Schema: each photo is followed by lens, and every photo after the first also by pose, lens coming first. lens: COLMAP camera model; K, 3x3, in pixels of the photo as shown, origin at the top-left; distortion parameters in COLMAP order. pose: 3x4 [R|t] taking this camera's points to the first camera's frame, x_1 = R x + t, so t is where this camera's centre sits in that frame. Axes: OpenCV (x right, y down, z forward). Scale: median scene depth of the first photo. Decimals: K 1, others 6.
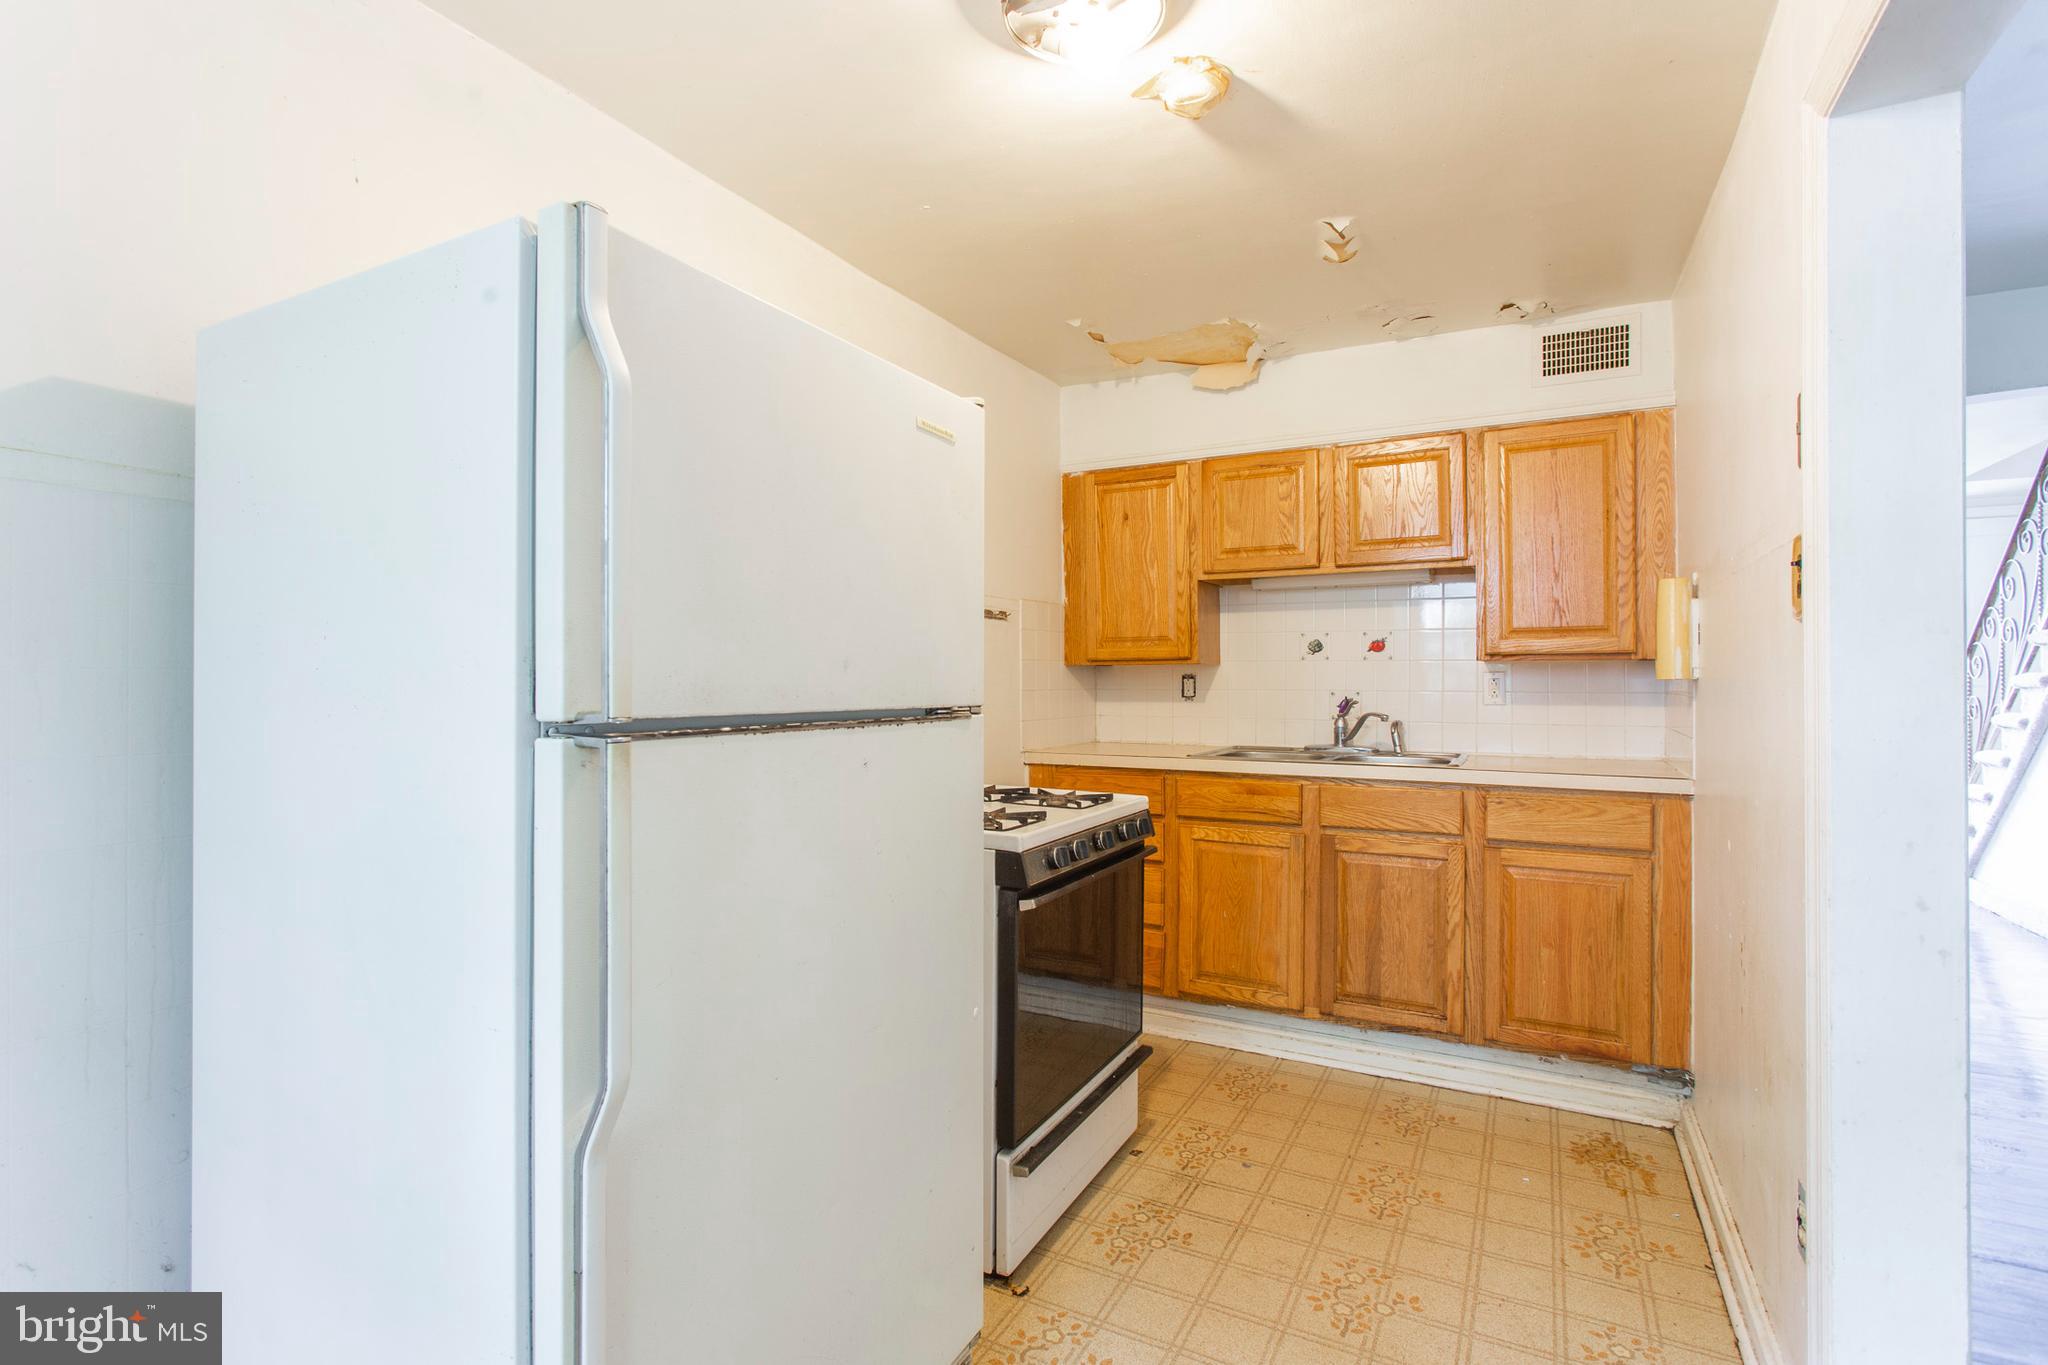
lens RADIAL K [[988.2, 0, 1011.3], [0, 988.2, 686.0], [0, 0, 1]] dist [-0.015954, 0.005788]
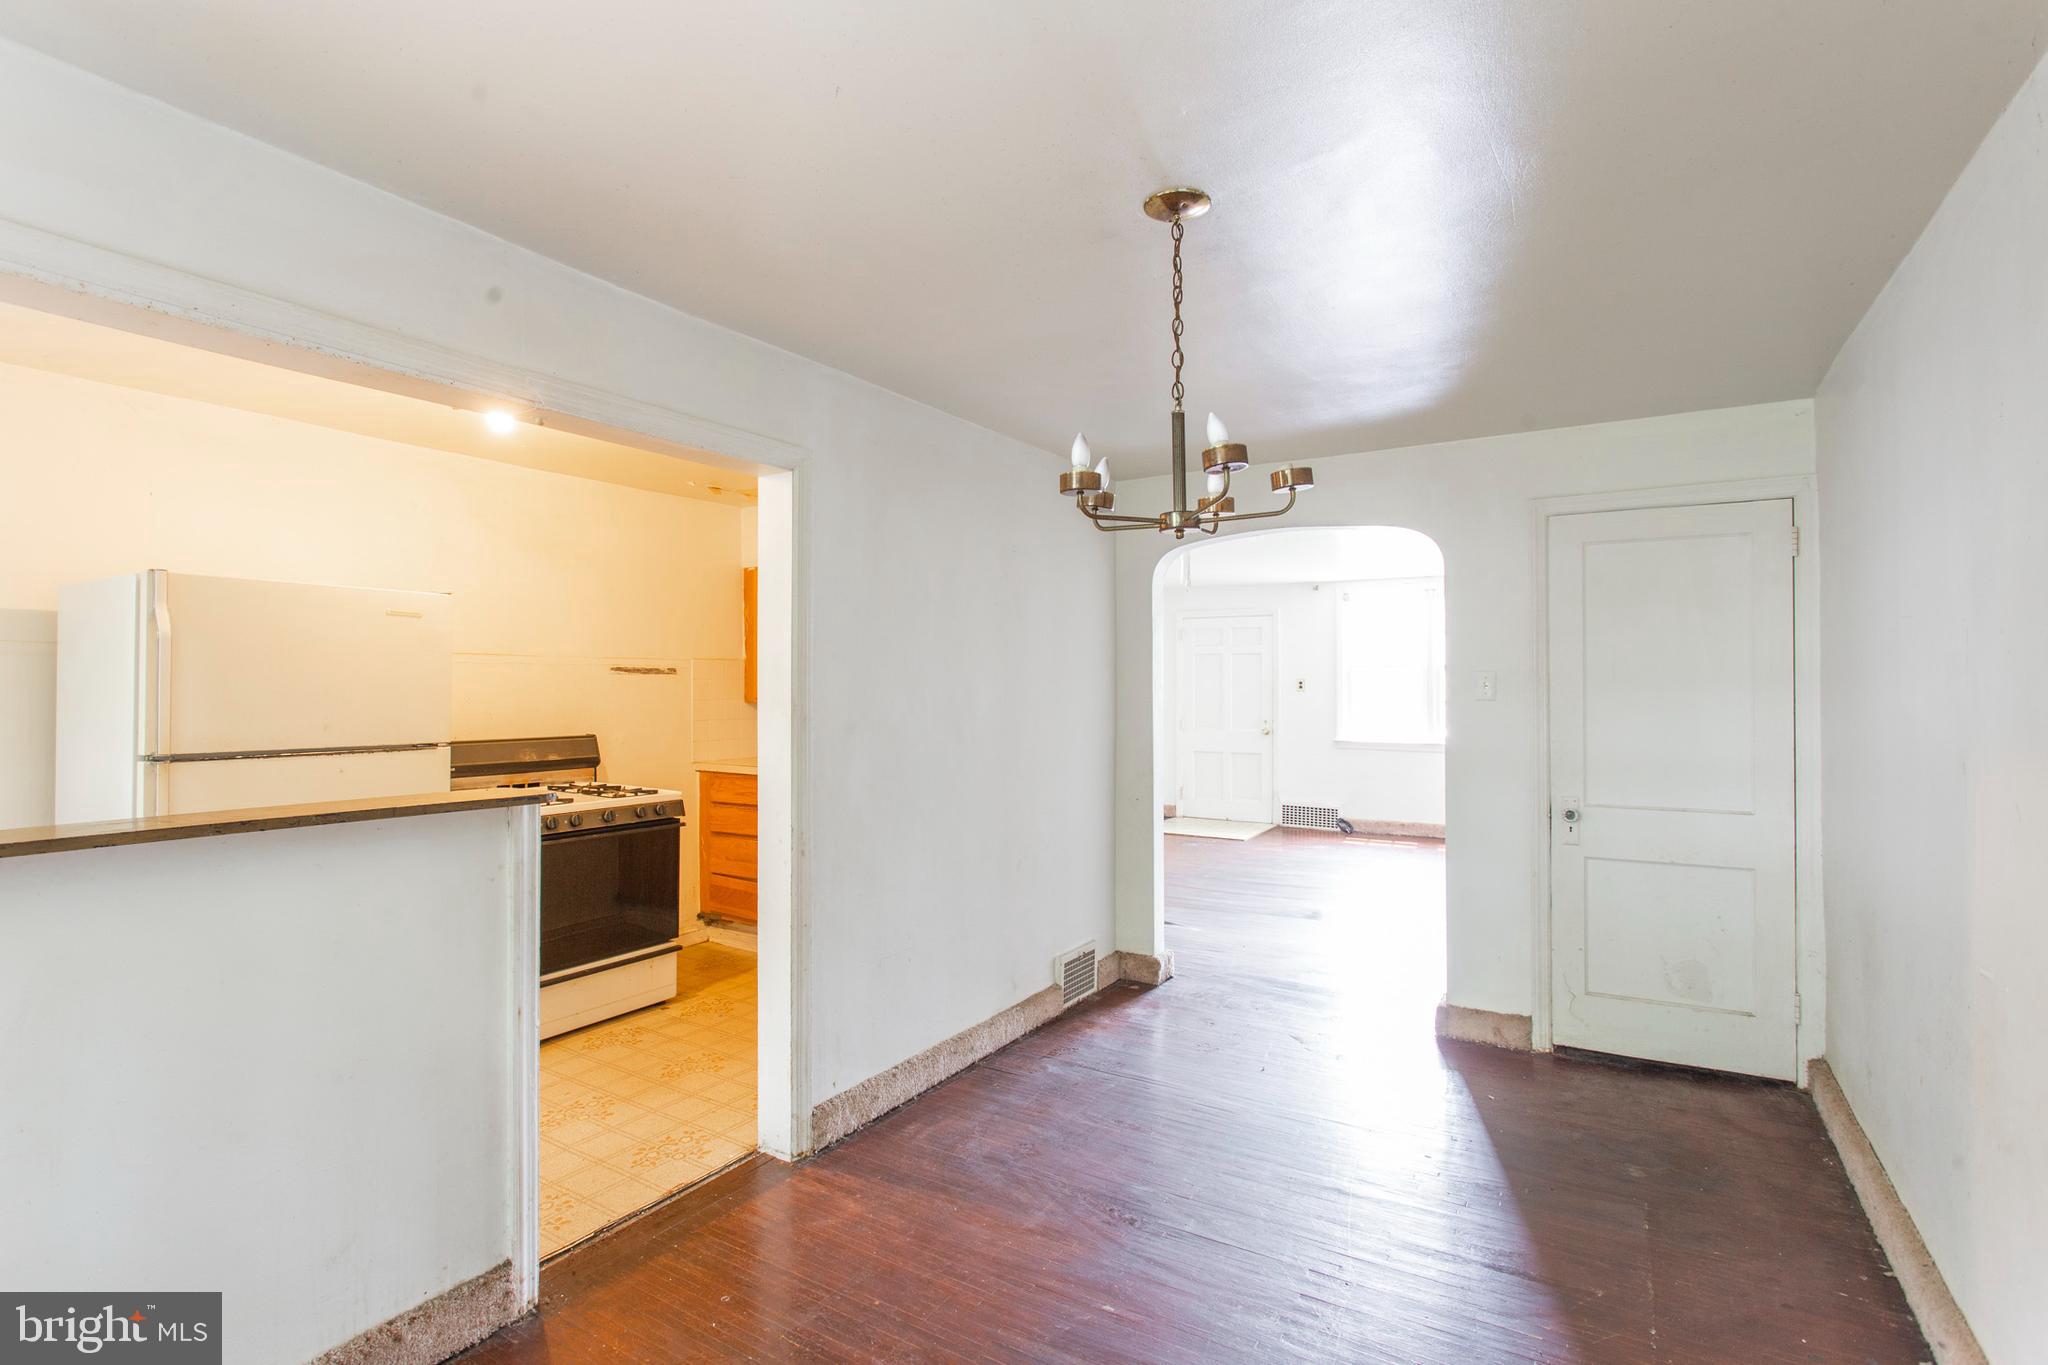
lens RADIAL K [[988.2, 0, 1036.7], [0, 988.2, 677.2], [0, 0, 1]] dist [-0.015954, 0.005788]
pose [[0.998437, 0.004161, -0.055729, 1.366860], [-0.004845, 0.999914, -0.012159, -0.101013], [0.055674, 0.012410, 0.998372, -1.003312]]
